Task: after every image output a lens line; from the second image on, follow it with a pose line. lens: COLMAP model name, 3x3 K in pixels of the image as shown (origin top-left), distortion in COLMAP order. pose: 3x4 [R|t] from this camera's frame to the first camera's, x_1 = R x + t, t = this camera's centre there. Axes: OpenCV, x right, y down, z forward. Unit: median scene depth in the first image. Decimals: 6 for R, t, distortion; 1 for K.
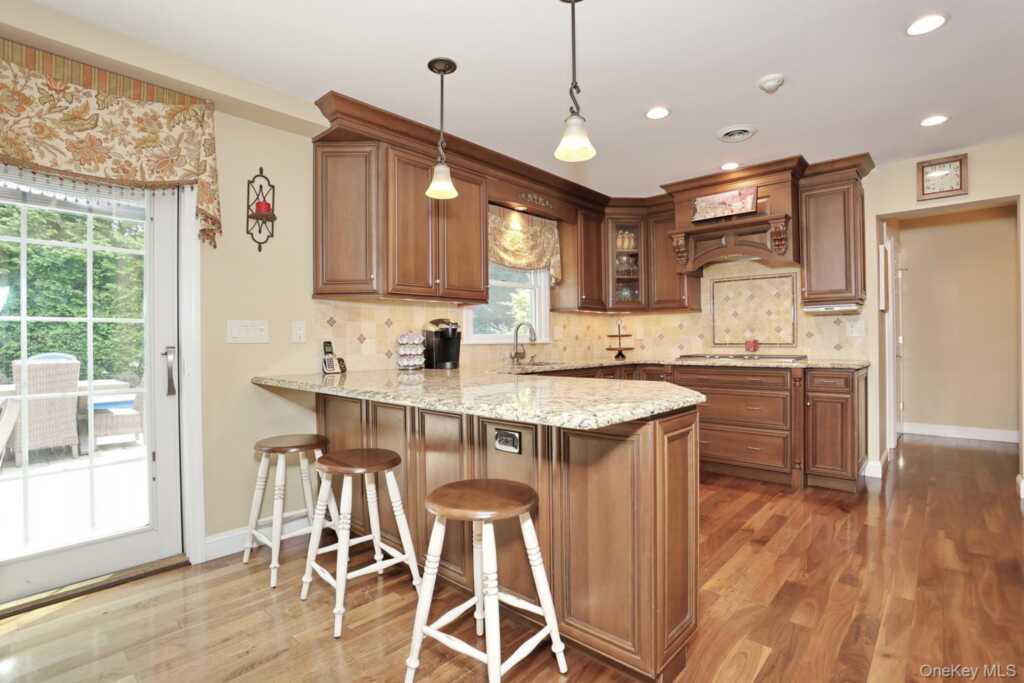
lens RADIAL K [[499.5, 0, 511.4], [0, 499.5, 340.6], [0, 0, 1]] dist [-0.065458, 0.025767]
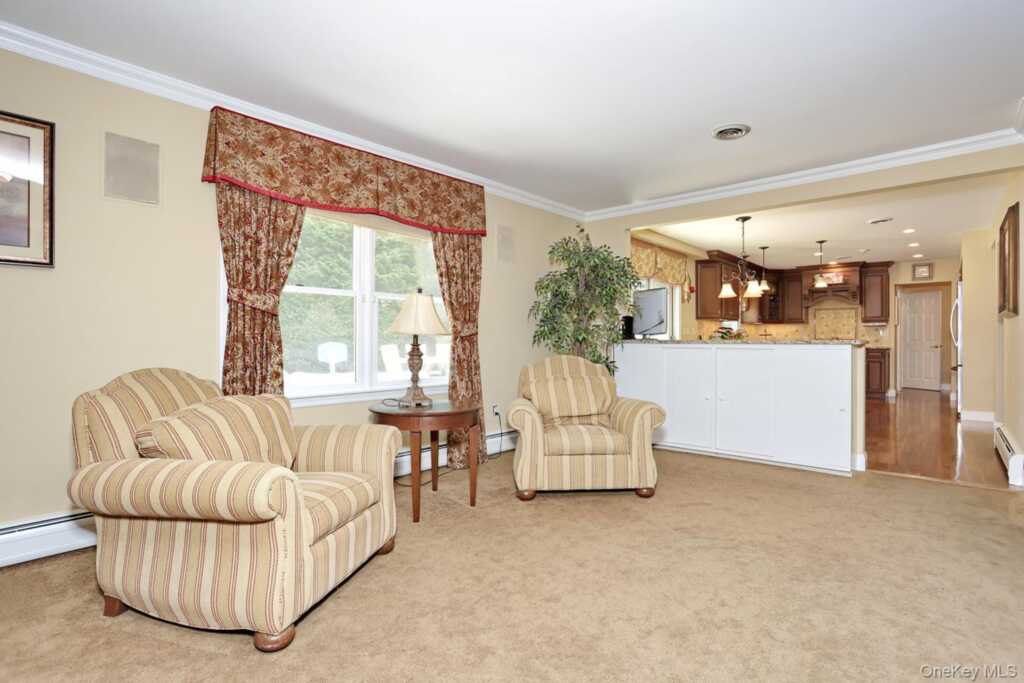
lens RADIAL K [[499.5, 0, 507.5], [0, 499.5, 341.9], [0, 0, 1]] dist [-0.065458, 0.025767]
pose [[0.999930, 0.011307, -0.003416, -1.091712], [-0.011296, 0.999930, 0.003405, 0.031135], [0.003455, -0.003367, 0.999988, -1.326695]]
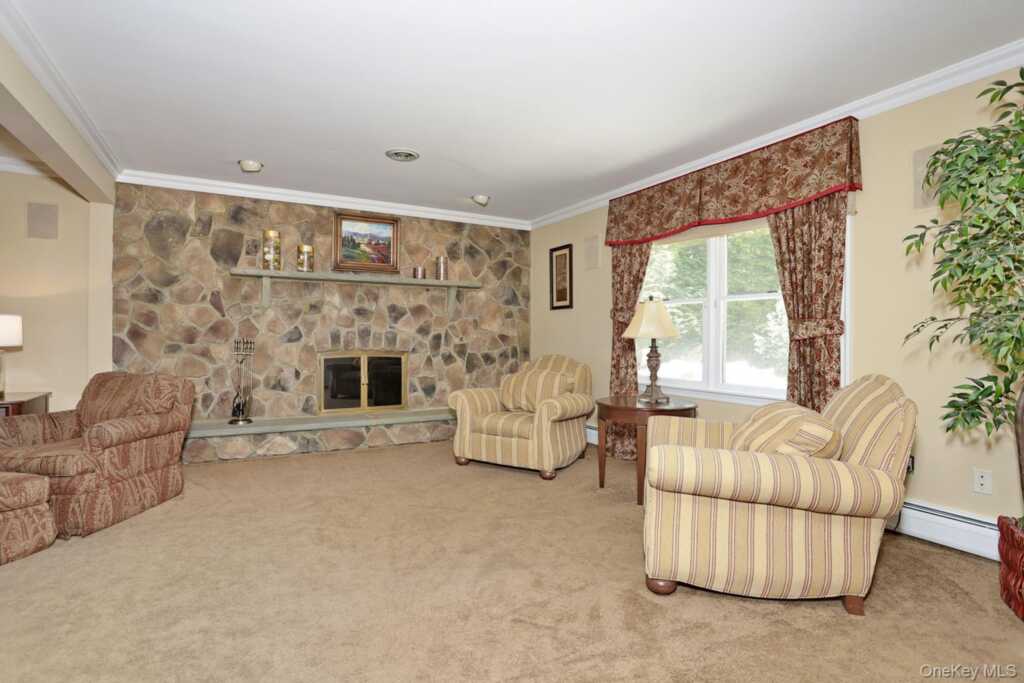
lens RADIAL K [[499.5, 0, 507.2], [0, 499.5, 338.9], [0, 0, 1]] dist [-0.065458, 0.025767]
pose [[-0.308398, 0.006277, -0.951237, -0.293581], [-0.009252, 0.999911, 0.009597, 0.019565], [0.951212, 0.011760, -0.308313, -0.468115]]
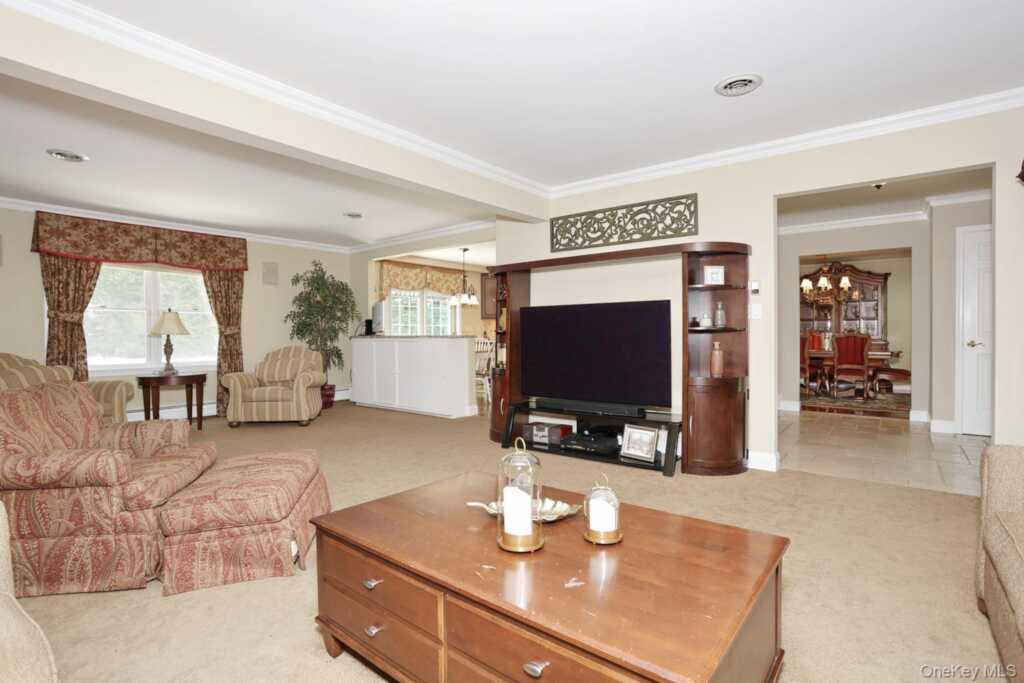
lens RADIAL K [[499.5, 0, 511.1], [0, 499.5, 338.6], [0, 0, 1]] dist [-0.065458, 0.025767]
pose [[0.997824, -0.000883, 0.065927, -0.332204], [0.000671, 0.999995, 0.003233, 0.032171], [-0.065929, -0.003181, 0.997819, -1.993938]]
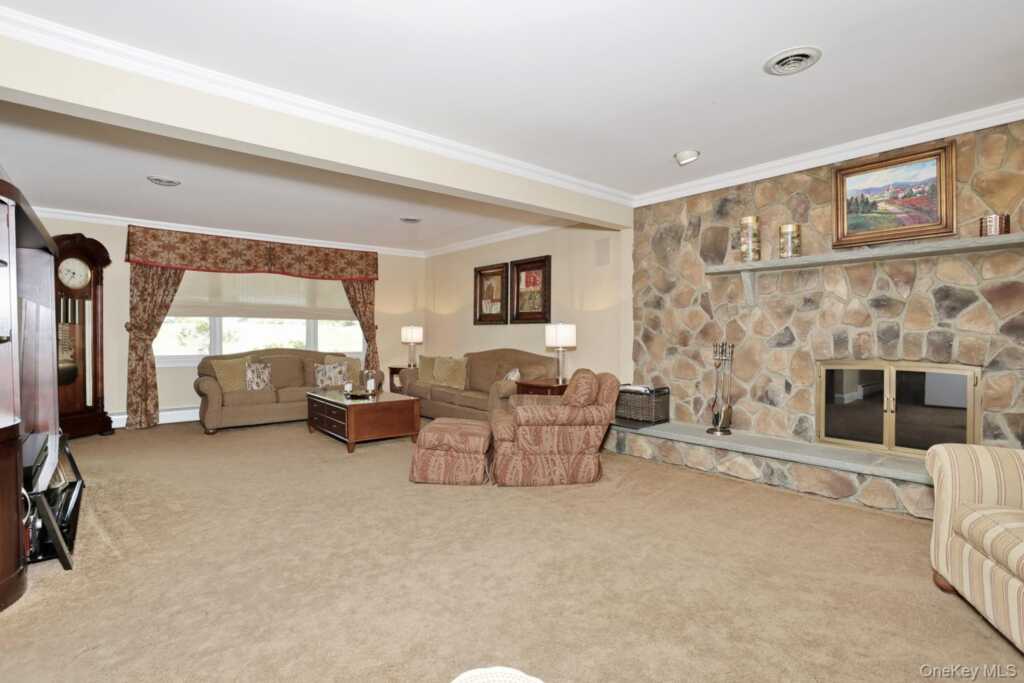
lens RADIAL K [[499.5, 0, 506.5], [0, 499.5, 340.8], [0, 0, 1]] dist [-0.065458, 0.025767]
pose [[-0.991020, 0.004936, 0.133620, -0.879774], [0.007334, 0.999821, 0.017460, 0.011154], [-0.133510, 0.018283, -0.990879, -0.296813]]
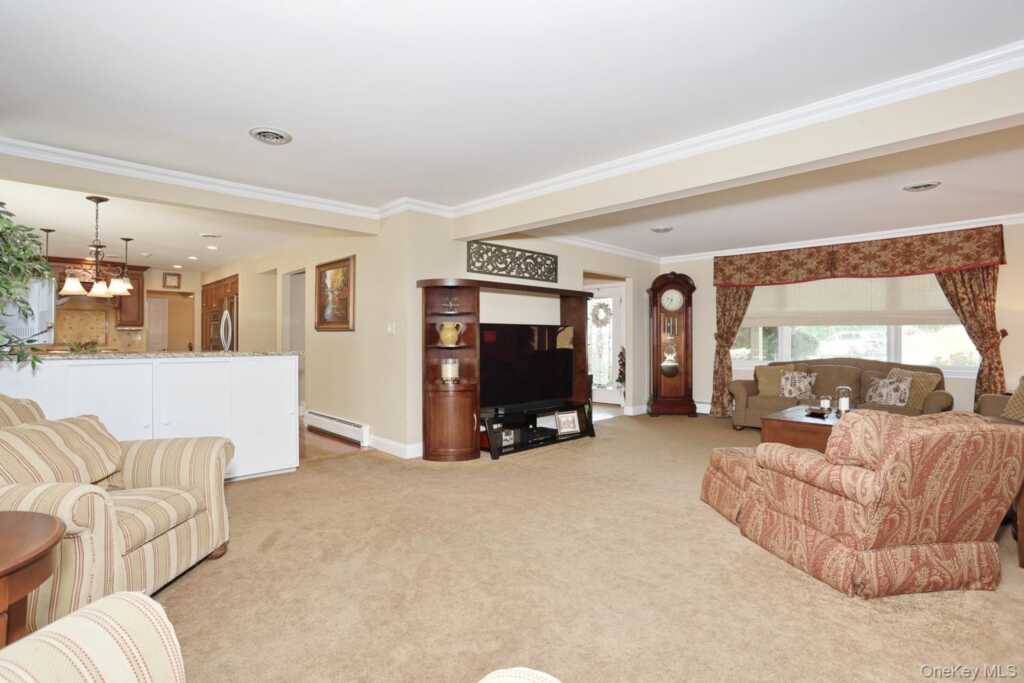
lens RADIAL K [[499.5, 0, 510.9], [0, 499.5, 336.5], [0, 0, 1]] dist [-0.065458, 0.025767]
pose [[0.060822, 0.016895, 0.998006, -1.496397], [0.003237, 0.999848, -0.017123, 0.016498], [-0.998143, 0.004272, 0.060758, -0.919501]]
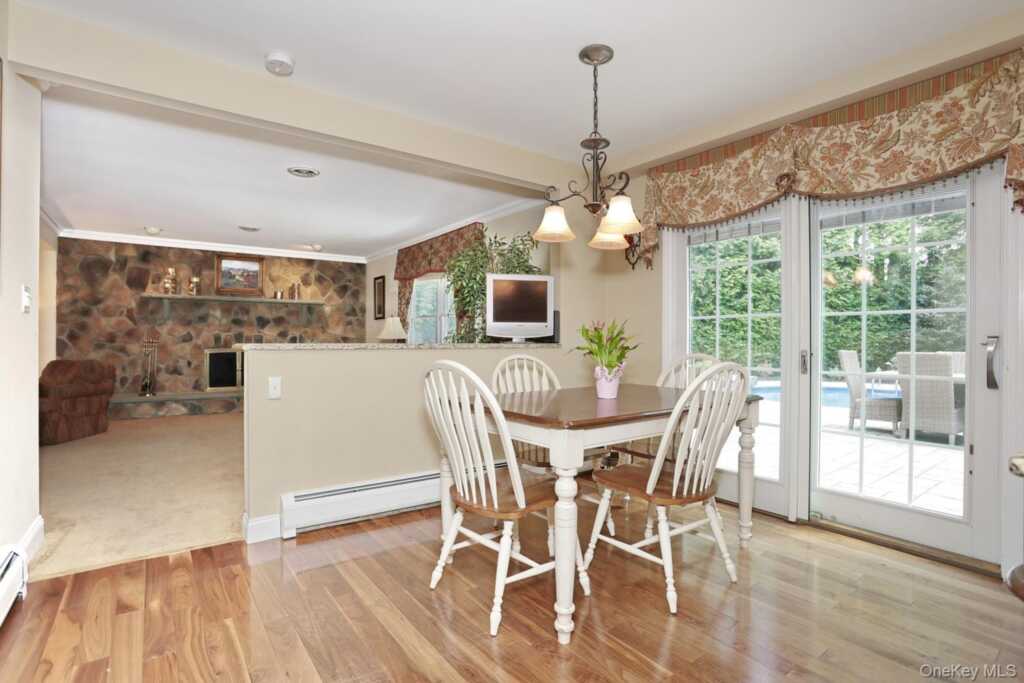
lens RADIAL K [[499.5, 0, 510.1], [0, 499.5, 340.2], [0, 0, 1]] dist [-0.065458, 0.025767]
pose [[-0.194943, 0.006123, -0.980796, 0.241476], [-0.008020, 0.999937, 0.007836, 0.013605], [0.980782, 0.009393, -0.194881, 0.177897]]
